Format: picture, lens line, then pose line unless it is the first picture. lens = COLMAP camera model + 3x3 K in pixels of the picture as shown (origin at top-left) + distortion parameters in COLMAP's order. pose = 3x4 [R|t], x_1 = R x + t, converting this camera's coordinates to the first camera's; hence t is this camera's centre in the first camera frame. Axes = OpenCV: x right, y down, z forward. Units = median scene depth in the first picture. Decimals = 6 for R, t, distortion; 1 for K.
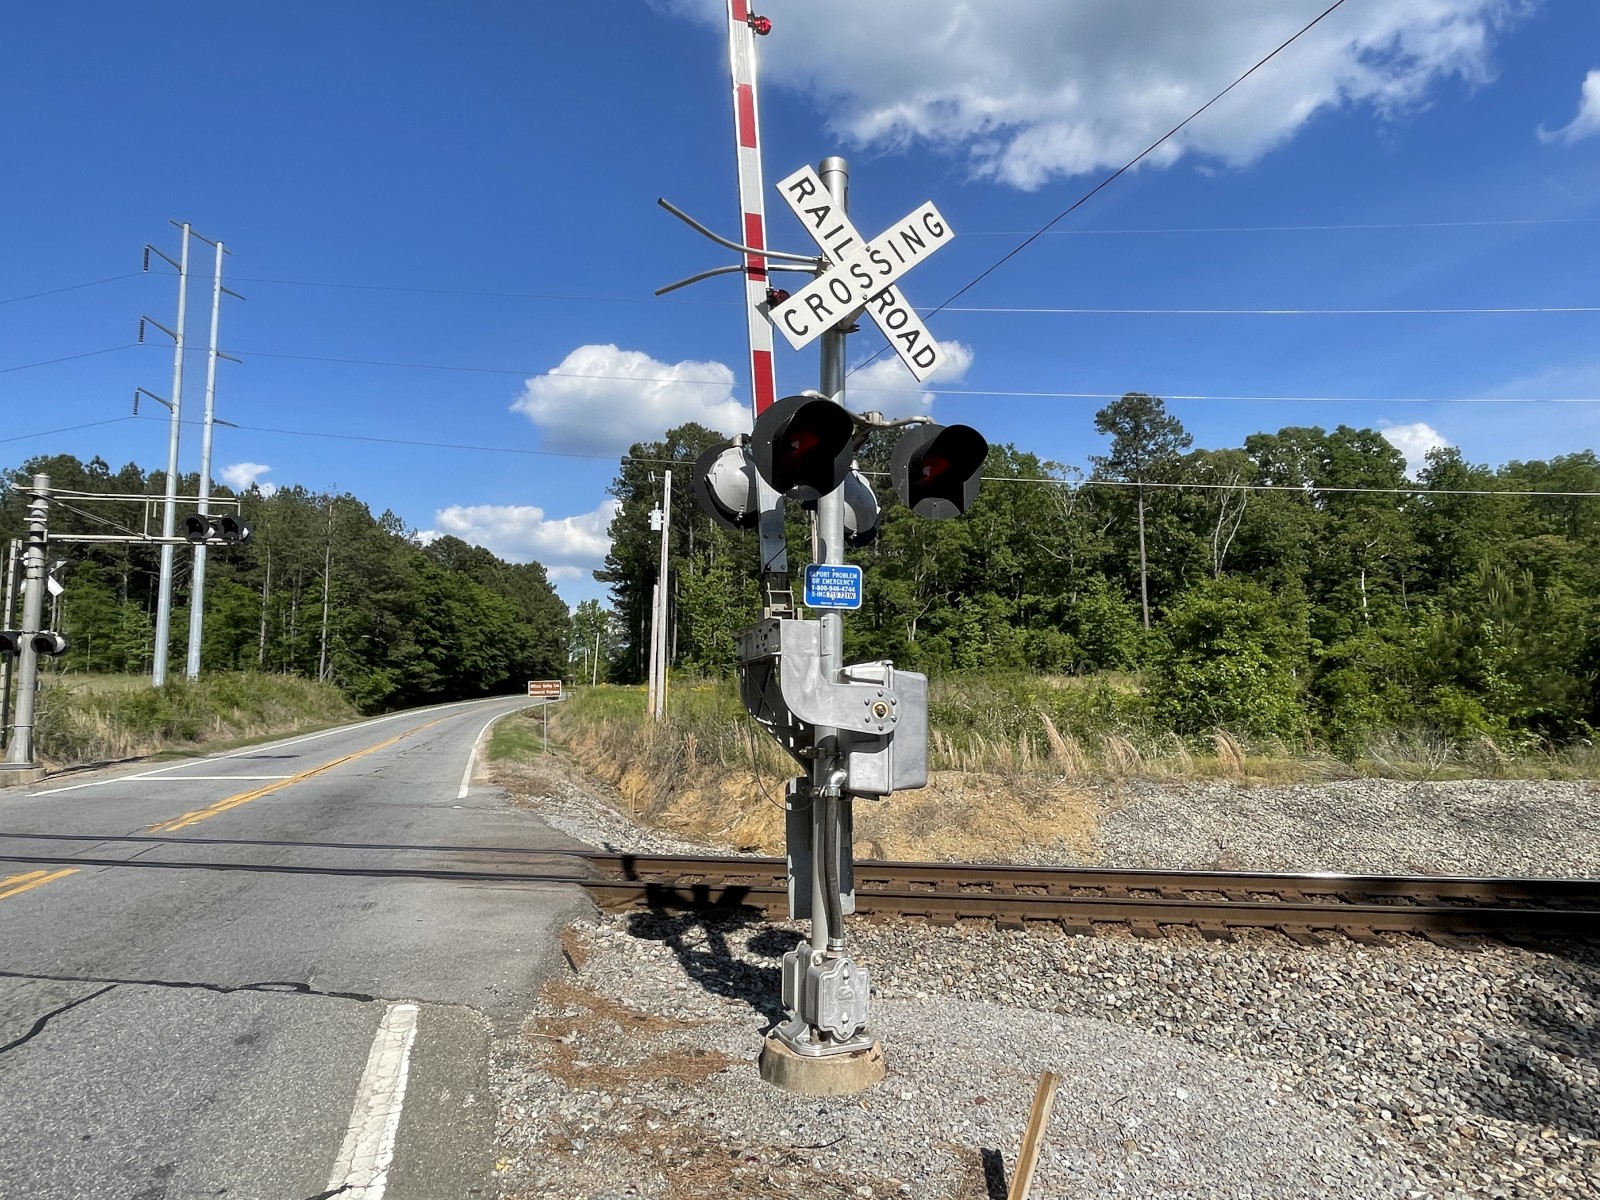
lens RADIAL K [[909.4, 0, 807.9], [0, 909.4, 601.1], [0, 0, 1]] dist [-0.003529, -0.000740]
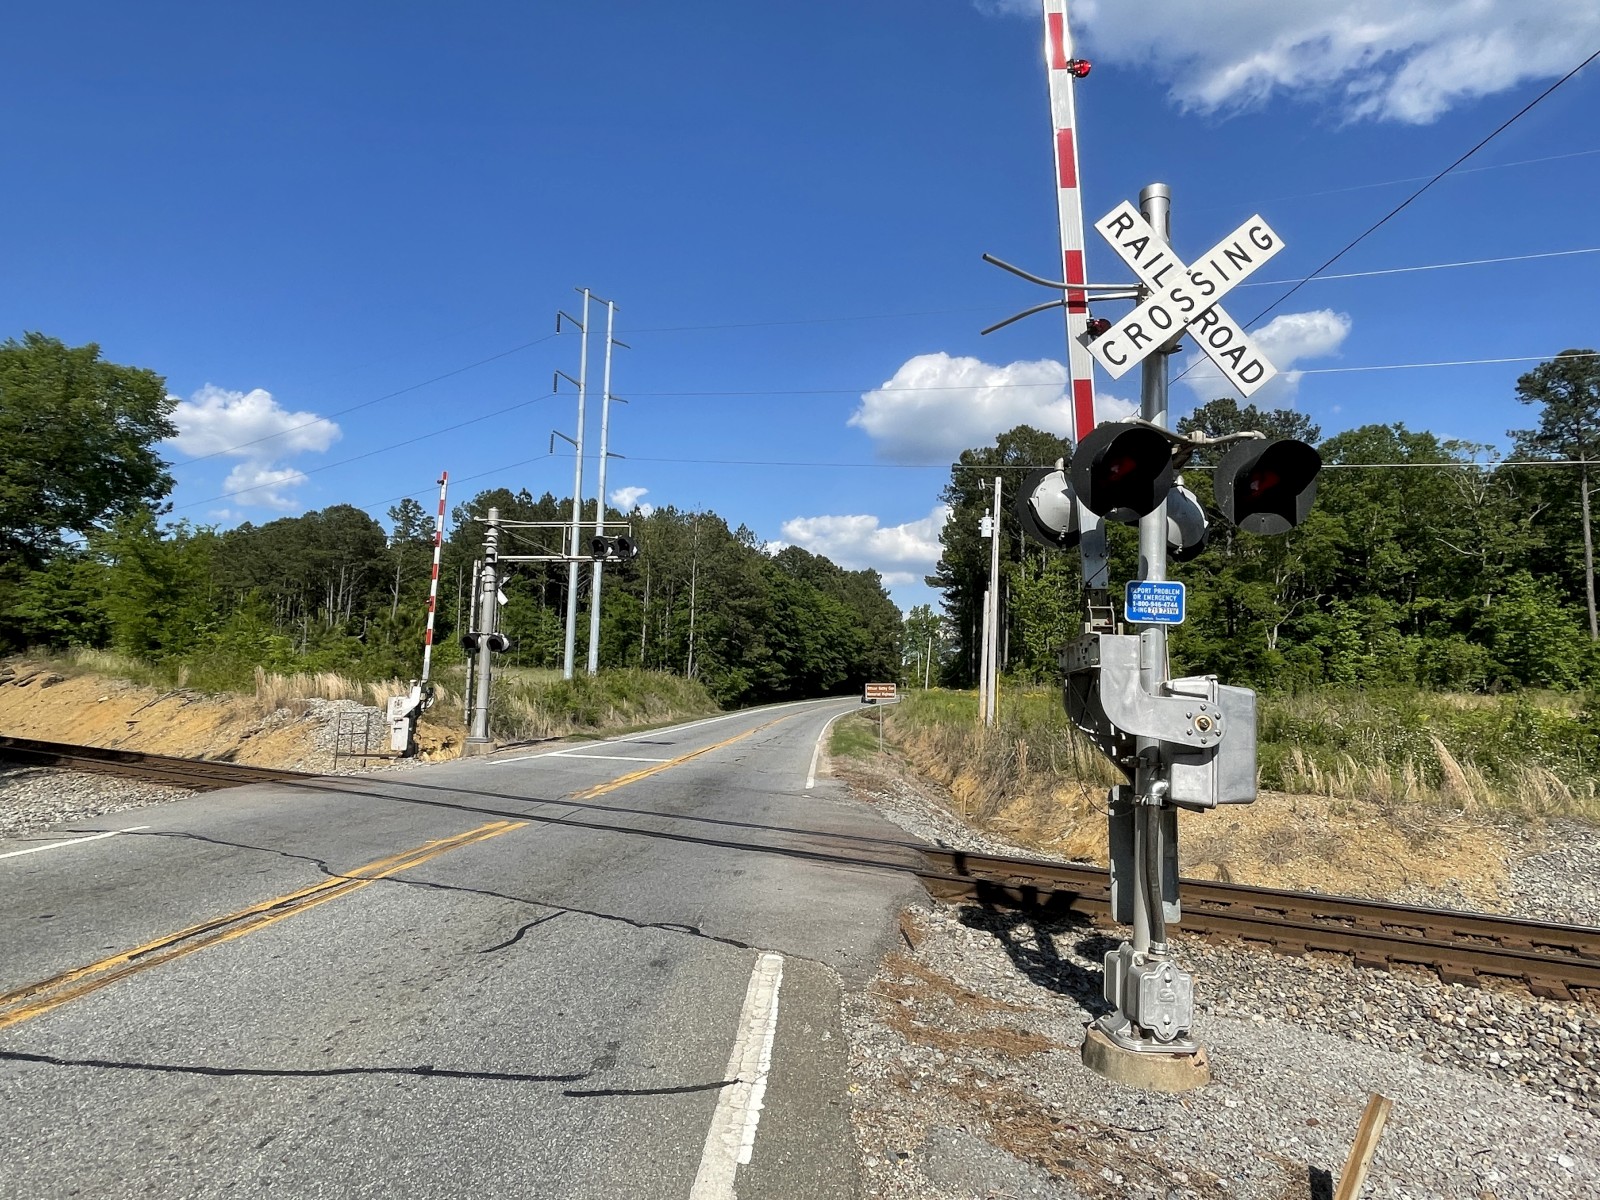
lens RADIAL K [[909.4, 0, 807.9], [0, 909.4, 601.1], [0, 0, 1]] dist [-0.003529, -0.000740]
pose [[0.935786, -0.004781, -0.352535, 0.001237], [0.002948, 0.999979, -0.005737, -0.000677], [0.352555, 0.004329, 0.935781, -0.005687]]
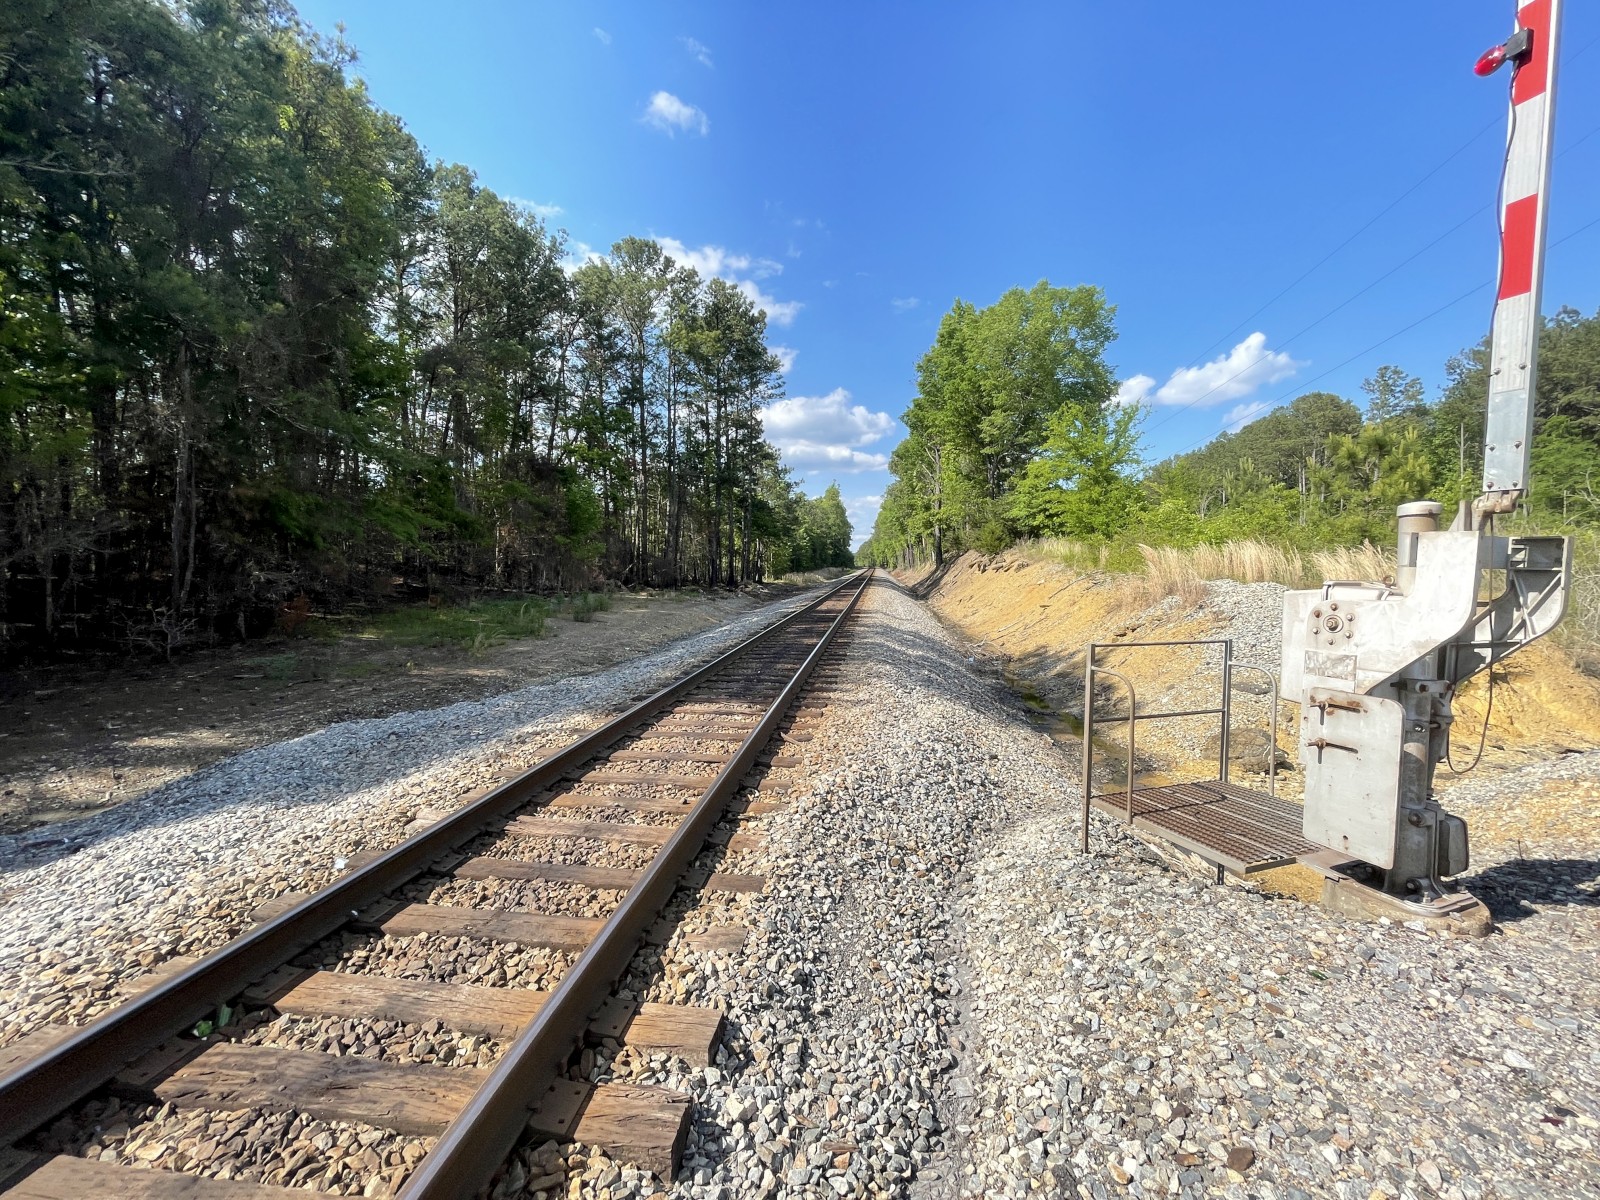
lens RADIAL K [[646.1, 0, 804.1], [0, 646.1, 601.0], [0, 0, 1]] dist [-0.002279, -0.000204]
pose [[0.057254, 0.059097, -0.996609, -0.155526], [0.111233, 0.991654, 0.065193, 0.018610], [0.992144, -0.114589, 0.050203, 0.154864]]
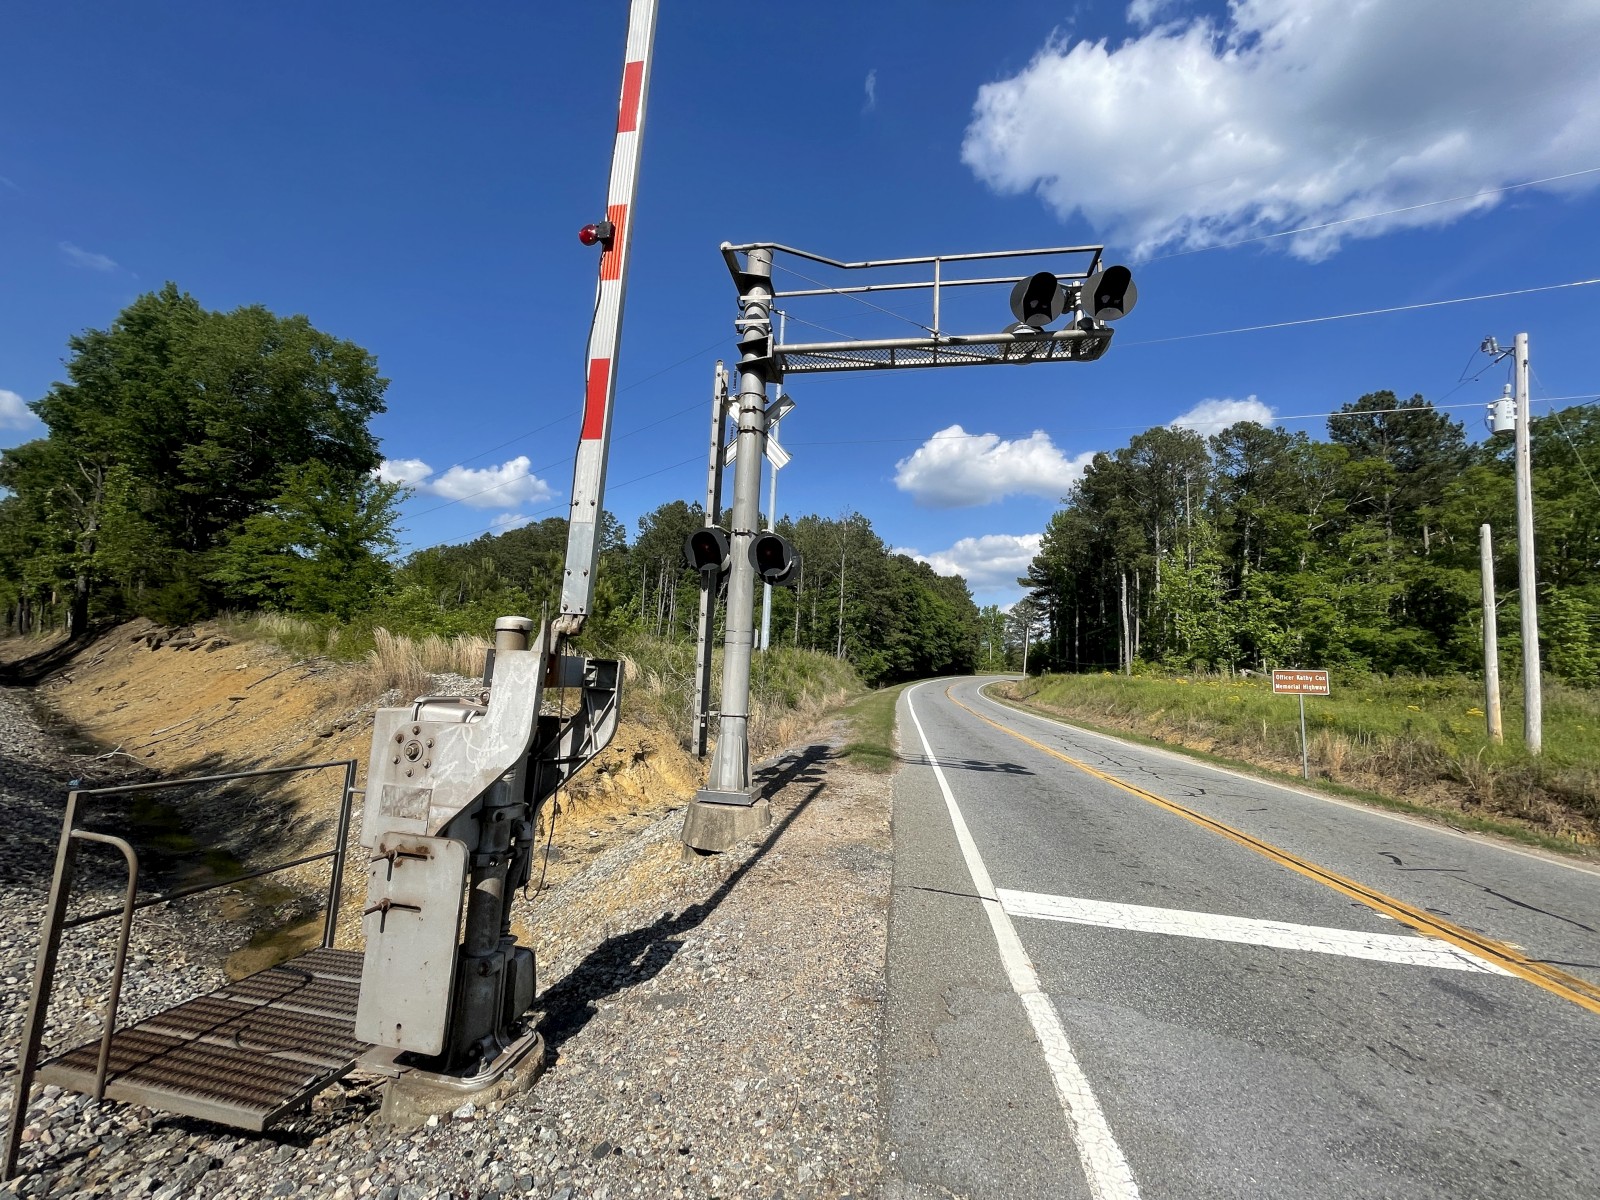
lens RADIAL K [[646.1, 0, 804.1], [0, 646.1, 601.0], [0, 0, 1]] dist [-0.002279, -0.000204]
pose [[0.887935, 0.002569, -0.459961, -0.159673], [-0.009256, 0.999882, -0.012283, 0.018741], [0.459875, 0.015164, 0.887854, 0.167257]]
